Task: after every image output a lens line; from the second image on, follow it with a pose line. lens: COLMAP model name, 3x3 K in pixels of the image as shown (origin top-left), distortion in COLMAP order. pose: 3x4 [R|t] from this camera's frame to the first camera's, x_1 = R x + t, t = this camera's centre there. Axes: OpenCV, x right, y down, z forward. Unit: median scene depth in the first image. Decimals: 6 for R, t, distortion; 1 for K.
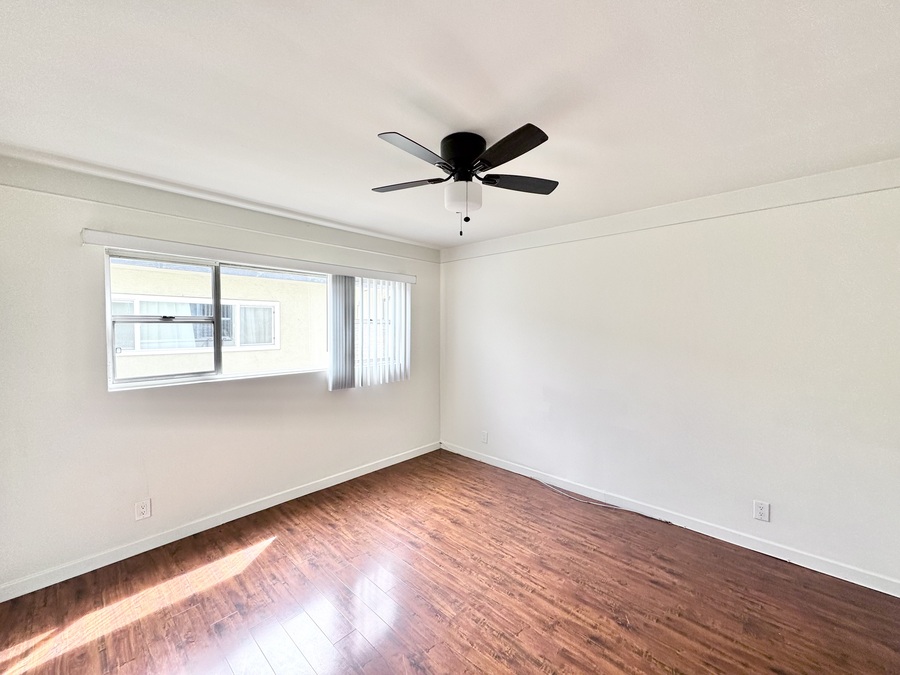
lens RADIAL K [[359.0, 0, 450.0], [0, 359.0, 337.5], [0, 0, 1]] dist [0.000038, -0.000013]
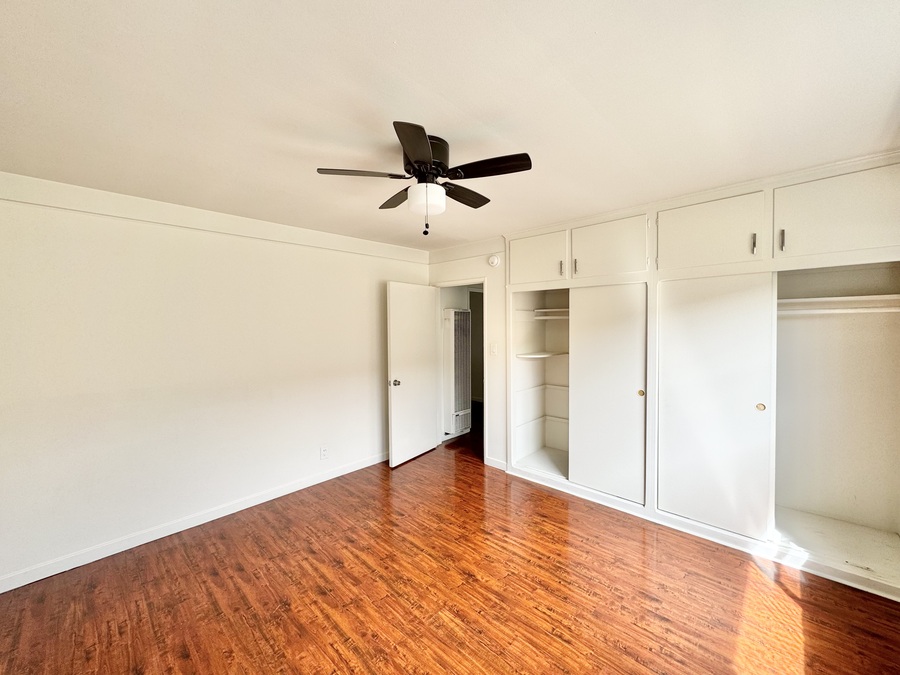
lens RADIAL K [[359.0, 0, 450.0], [0, 359.0, 337.5], [0, 0, 1]] dist [0.000038, -0.000013]
pose [[-0.999940, 0.009791, 0.004983, -0.026925], [0.010067, 0.998222, 0.058757, -0.064816], [-0.004399, 0.058803, -0.998260, 1.907163]]
